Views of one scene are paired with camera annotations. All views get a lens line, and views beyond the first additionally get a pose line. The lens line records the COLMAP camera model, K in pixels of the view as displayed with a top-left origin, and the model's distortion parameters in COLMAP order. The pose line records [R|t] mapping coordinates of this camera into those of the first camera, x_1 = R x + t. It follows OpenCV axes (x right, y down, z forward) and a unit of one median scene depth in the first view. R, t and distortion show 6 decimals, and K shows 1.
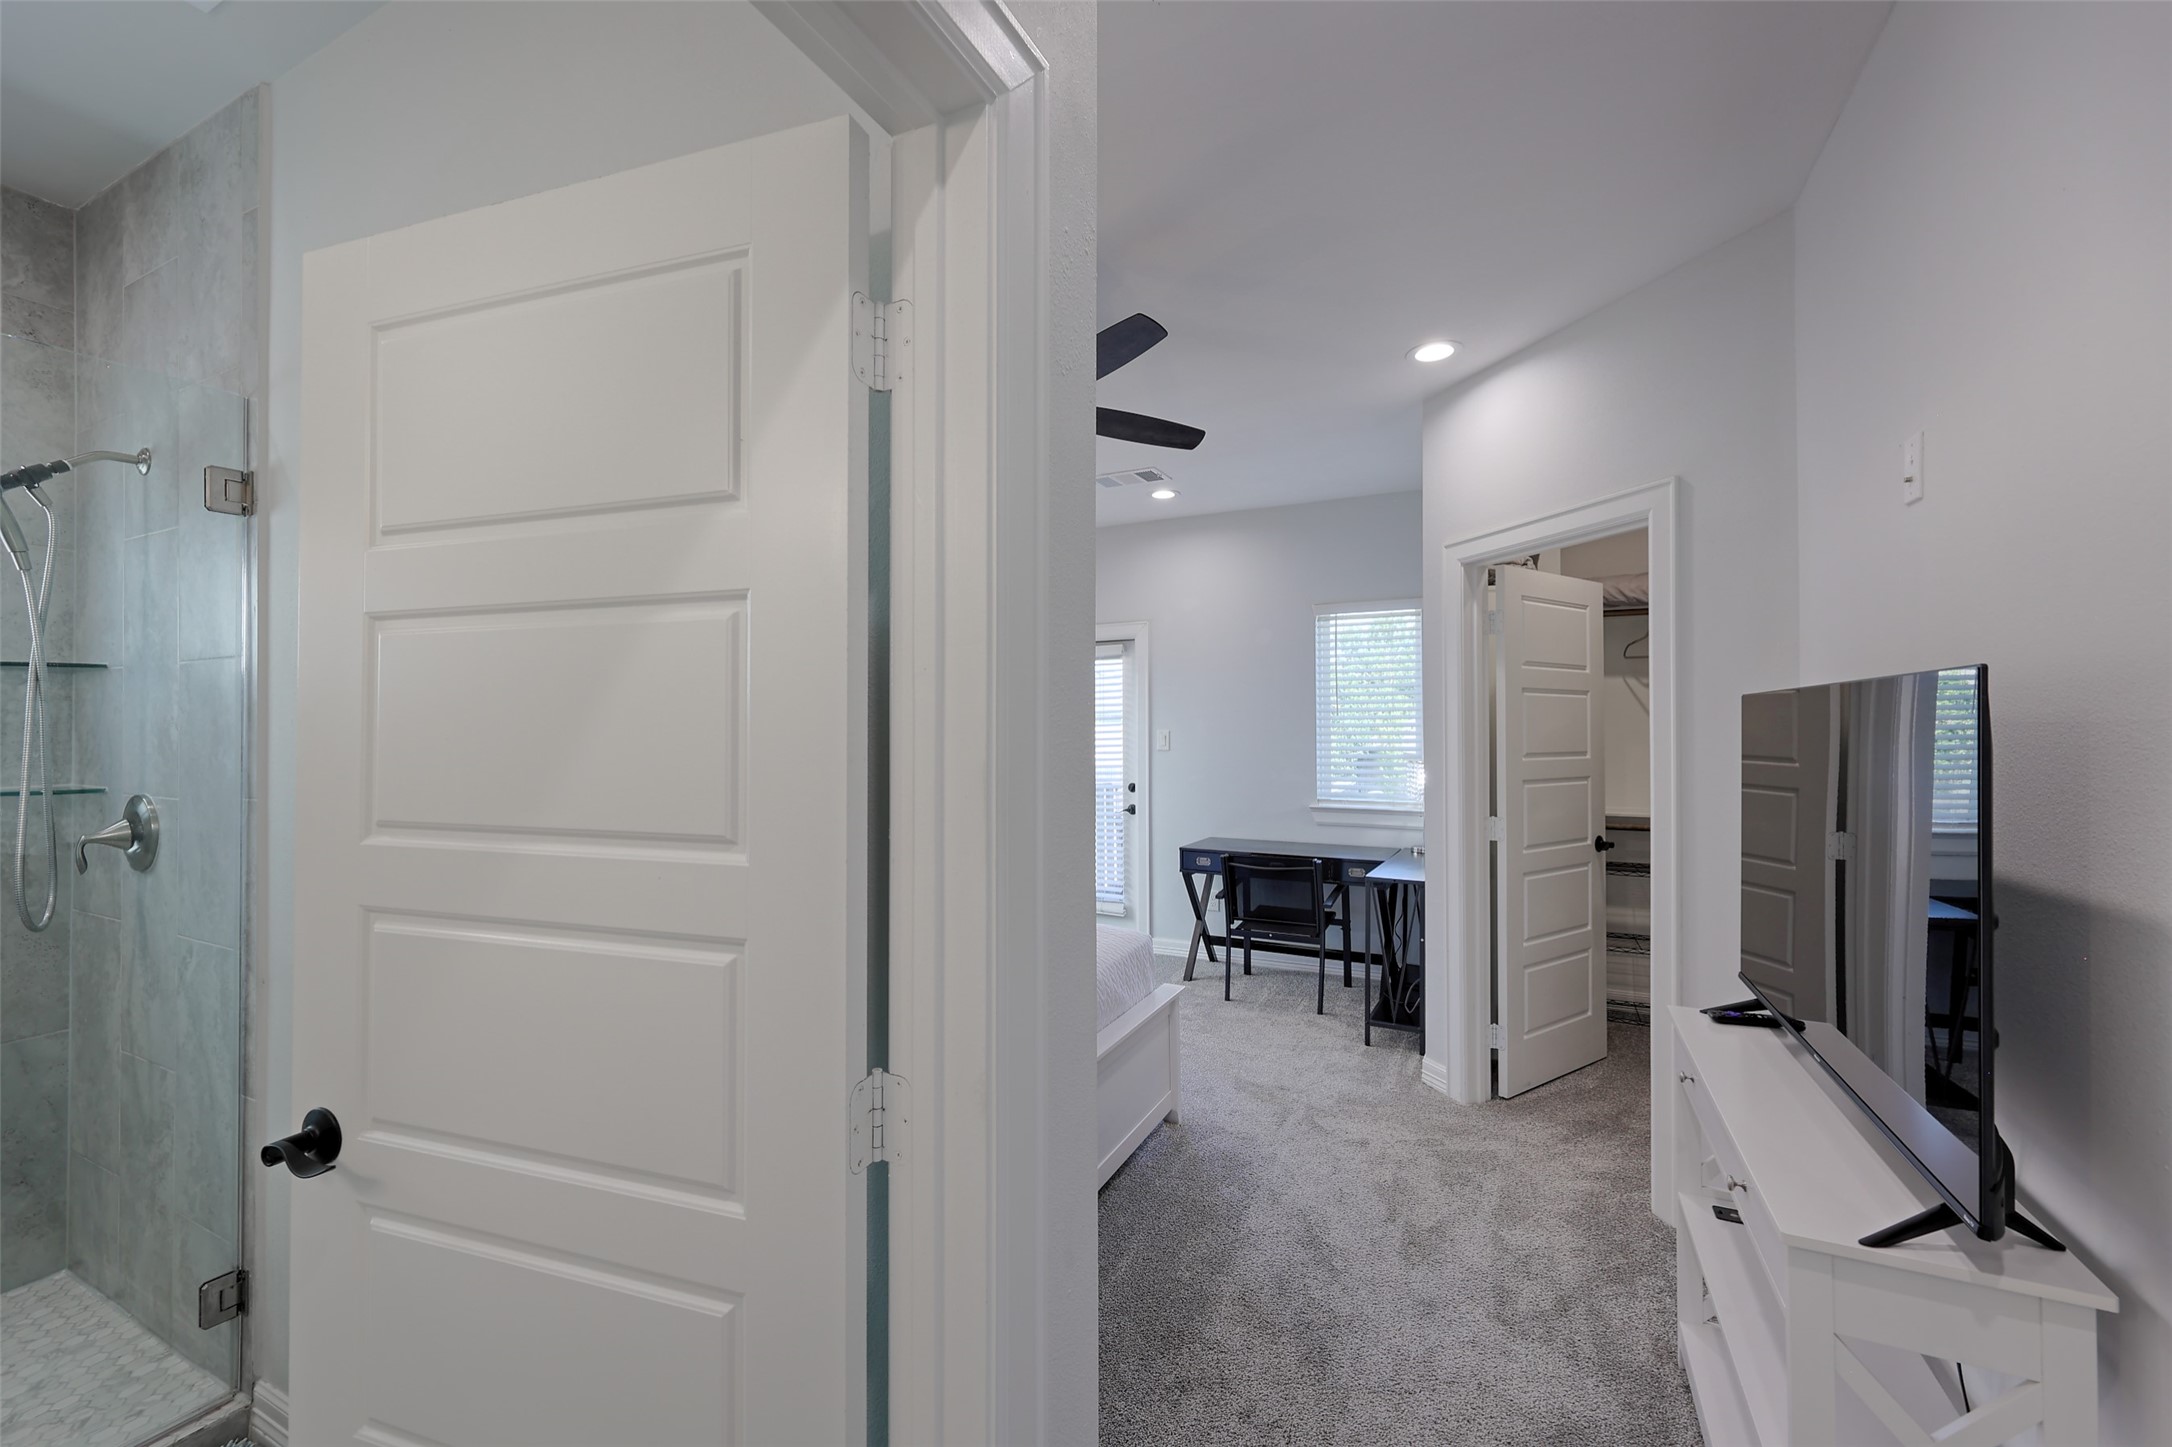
lens RADIAL K [[875.4, 0, 1086.0], [0, 875.4, 723.5], [0, 0, 1]] dist [-0.000247, 0.000321]
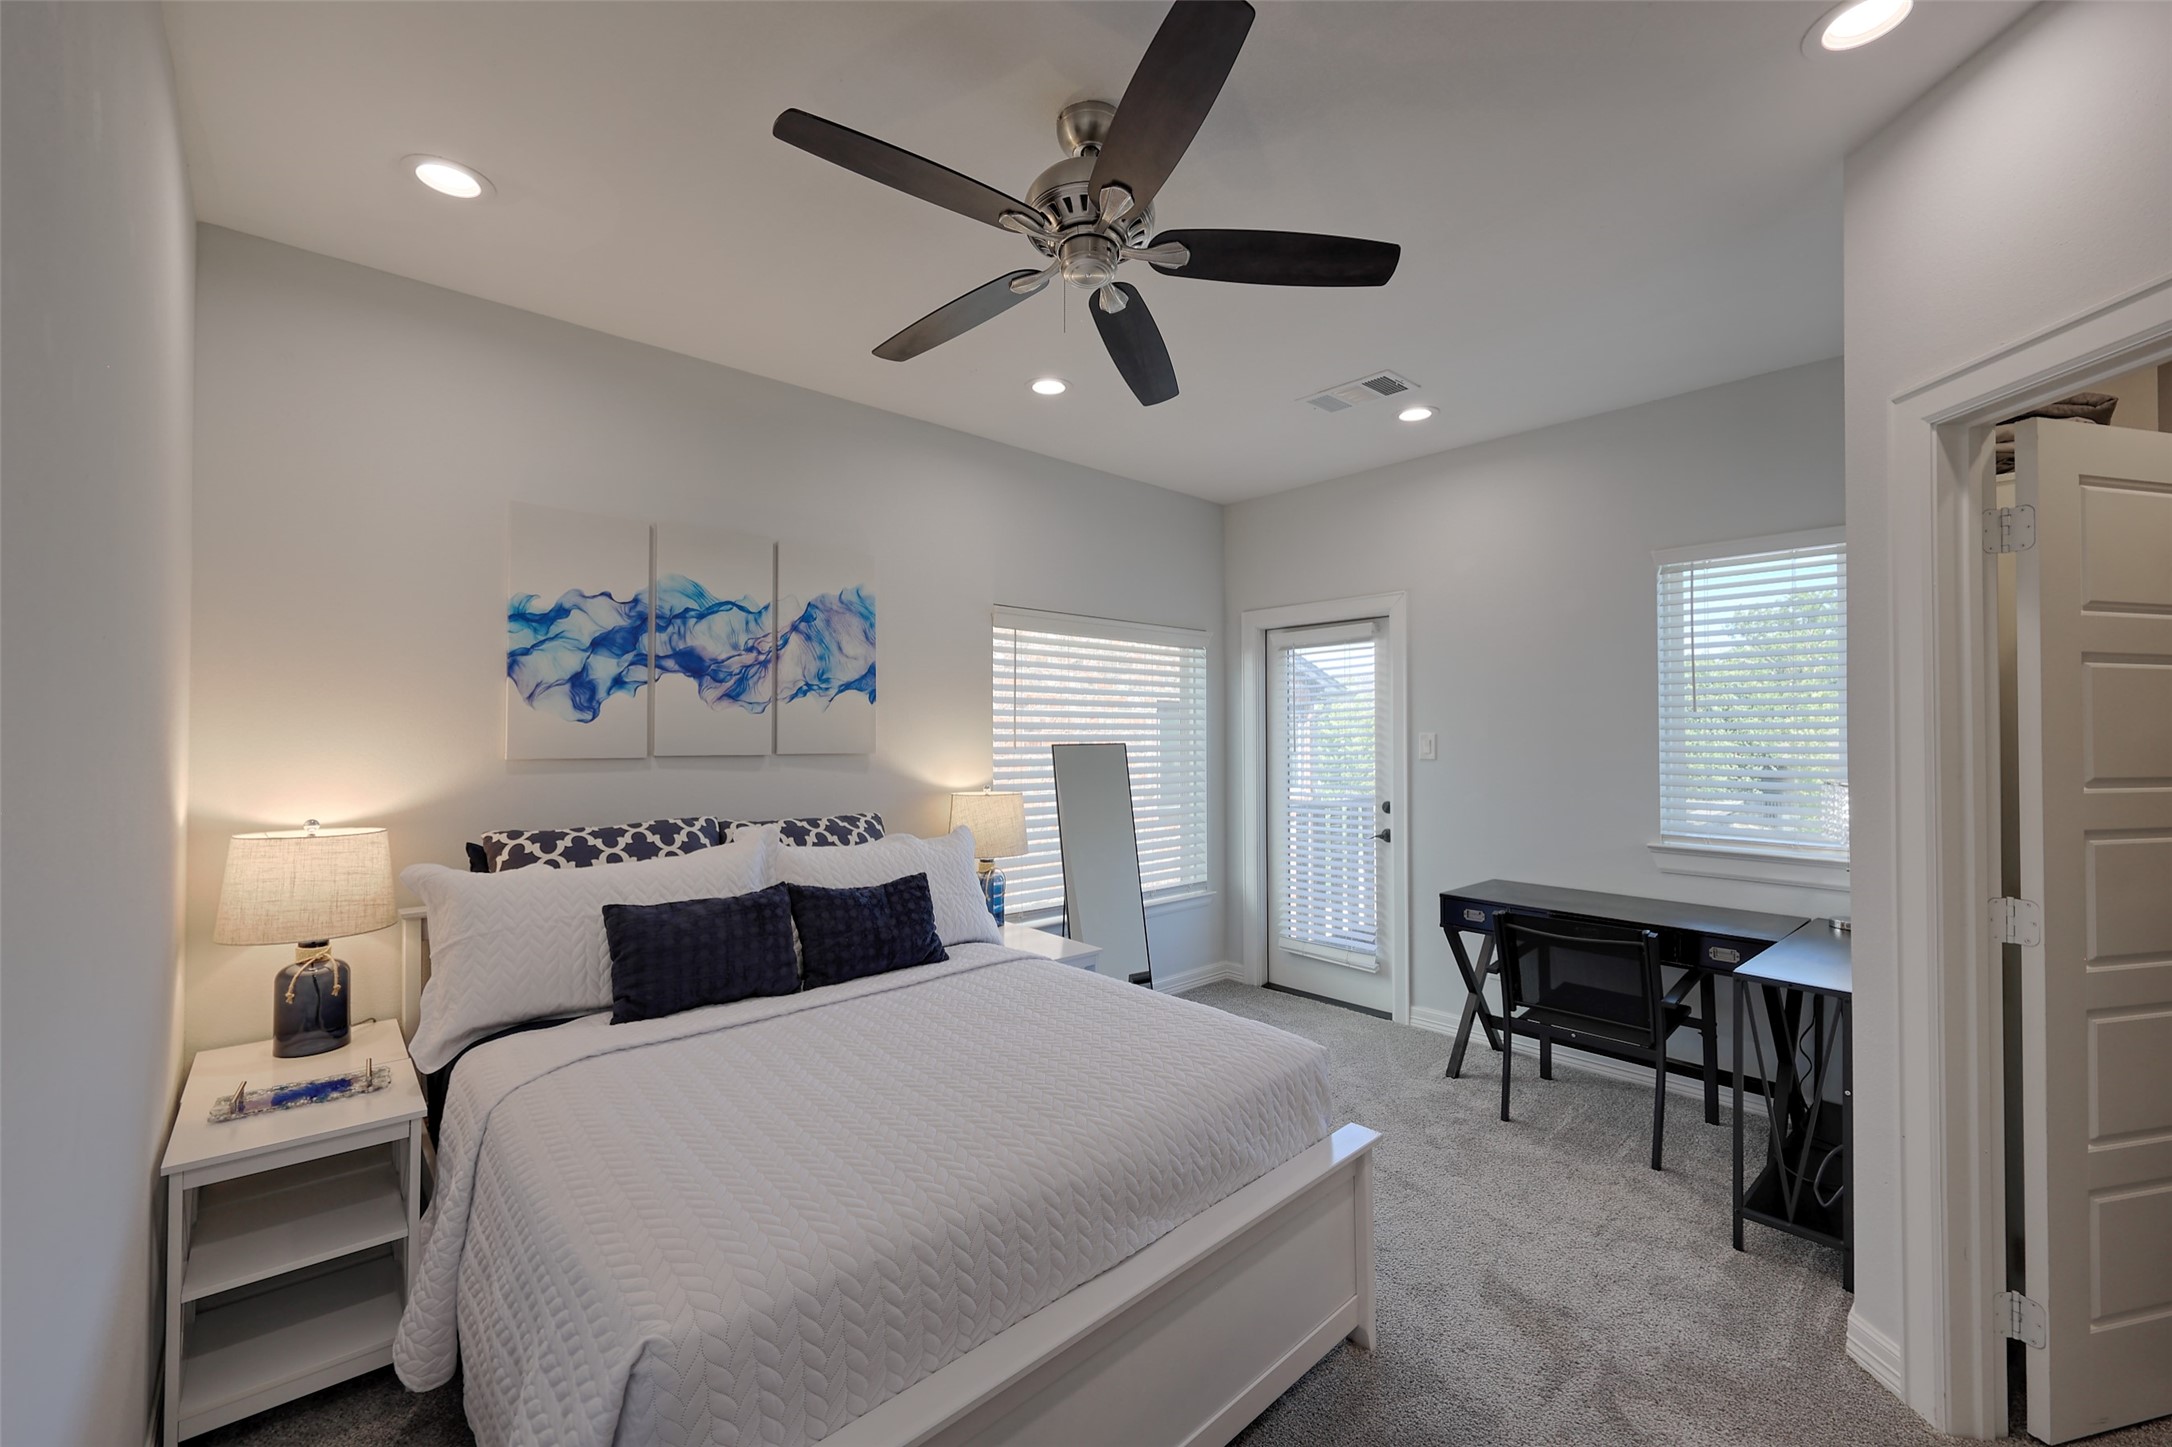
lens RADIAL K [[875.4, 0, 1086.0], [0, 875.4, 723.5], [0, 0, 1]] dist [-0.000247, 0.000321]
pose [[0.936219, -0.002471, -0.351407, 0.104369], [0.001722, 0.999996, -0.002444, 0.001239], [0.351412, 0.001683, 0.936219, 0.250675]]
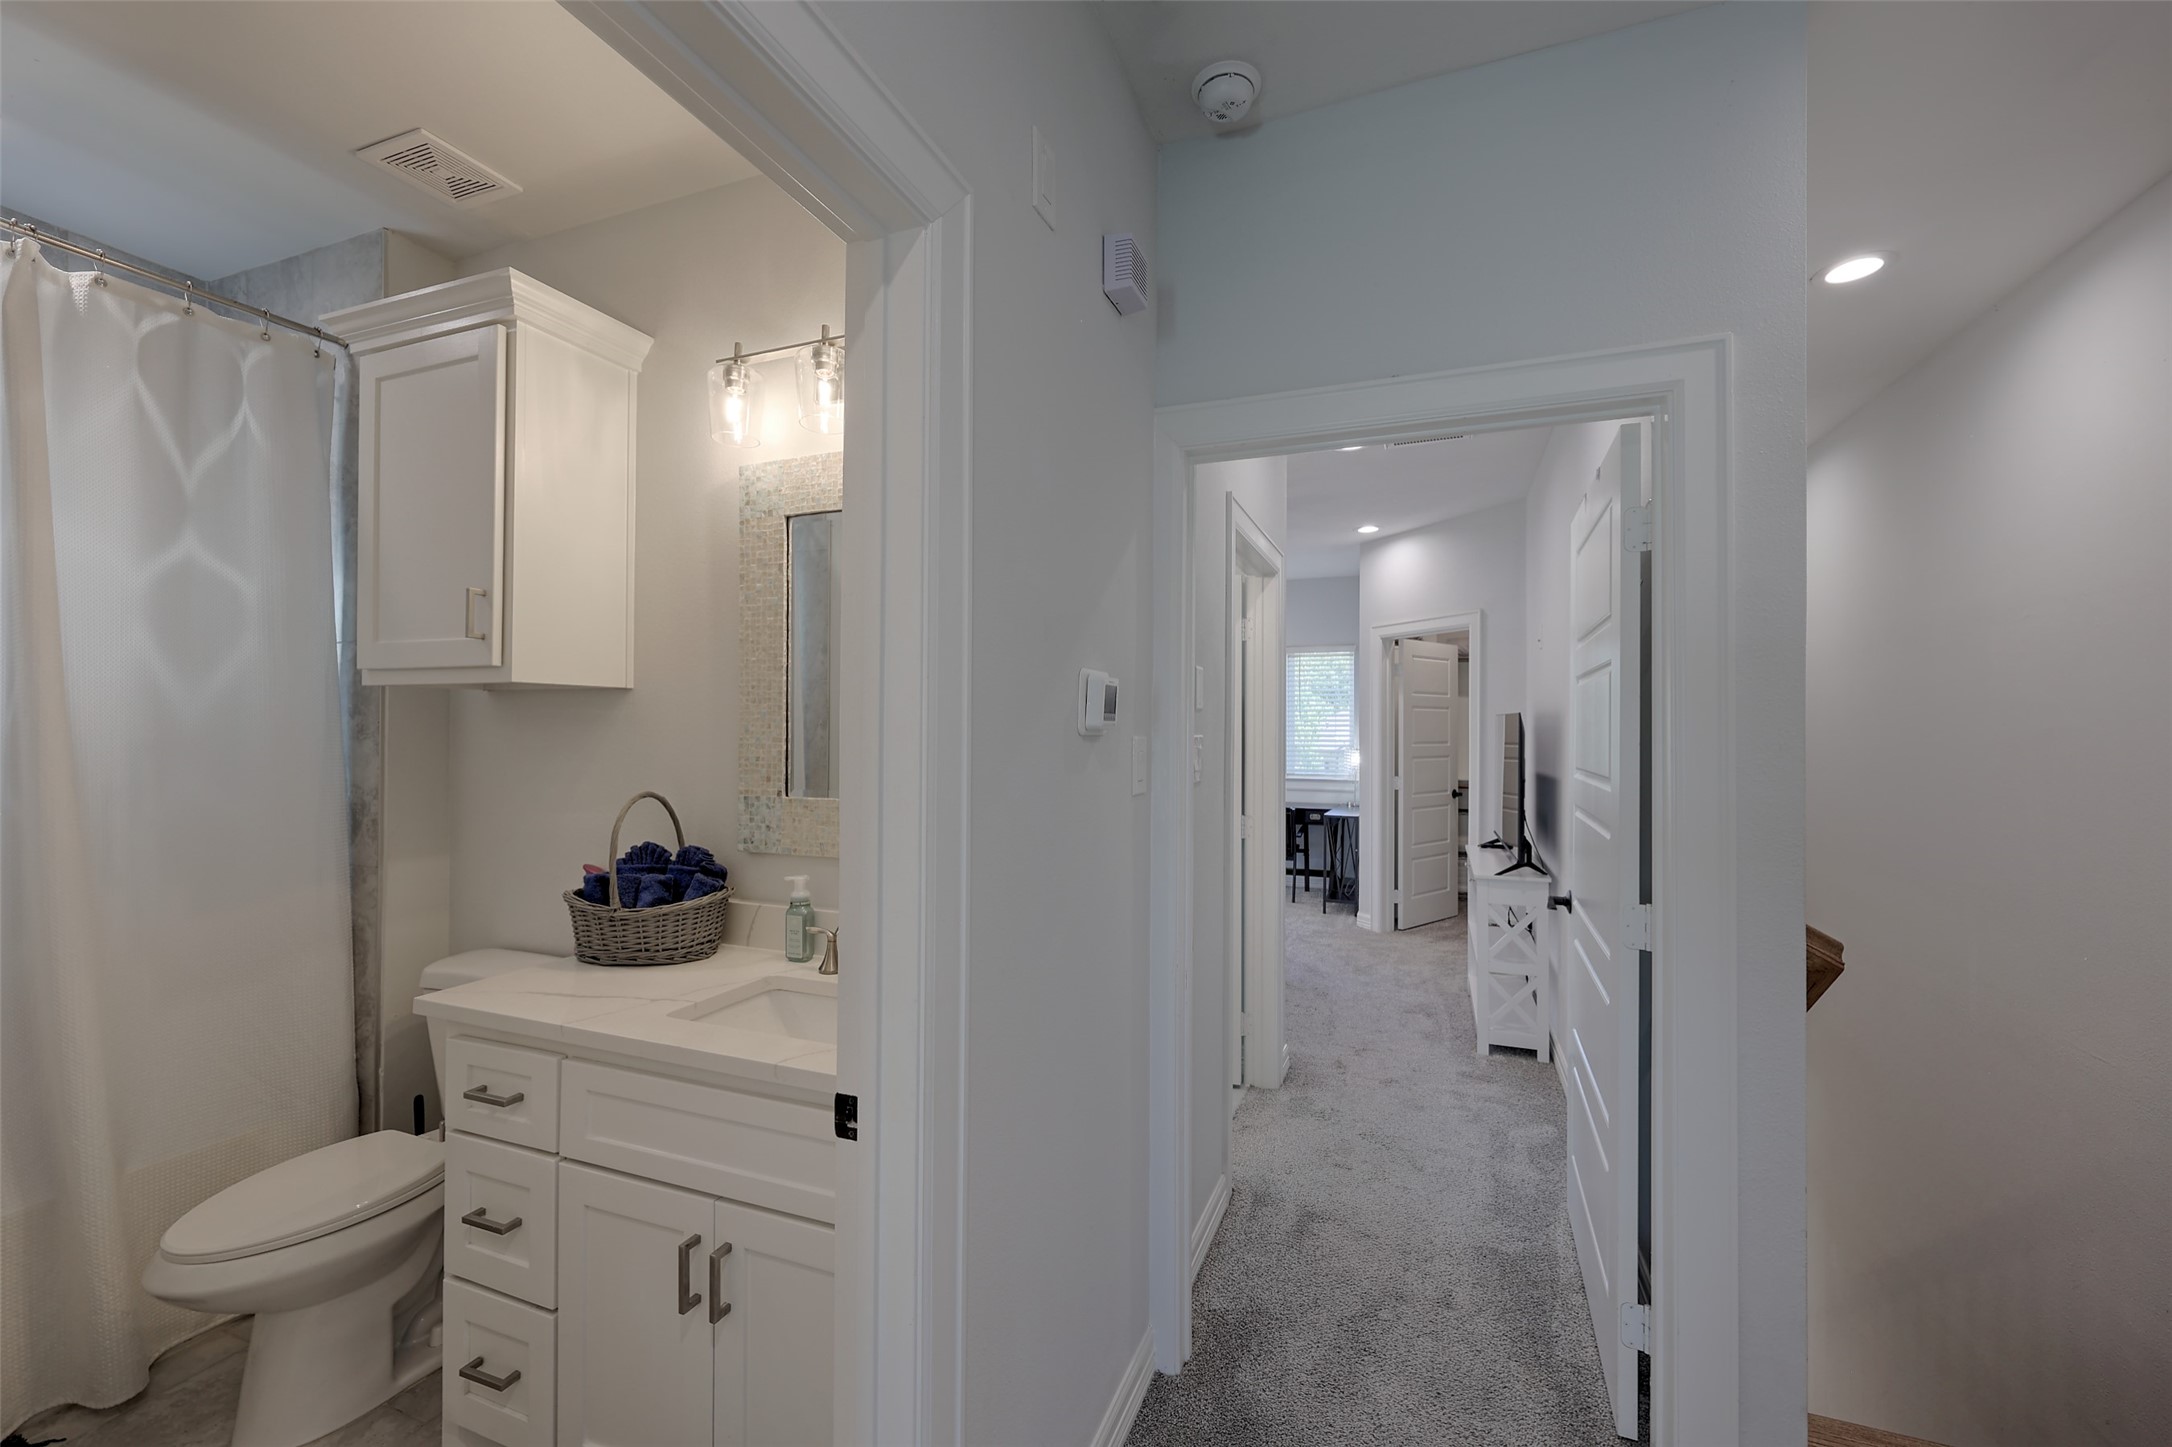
lens RADIAL K [[888.3, 0, 1086.0], [0, 888.3, 723.5], [0, 0, 1]] dist [-0.000468, -0.000244]
pose [[0.995470, 0.004819, 0.094953, -0.289333], [-0.005246, 0.999977, 0.004247, -0.007317], [-0.094930, -0.004726, 0.995473, -0.636035]]
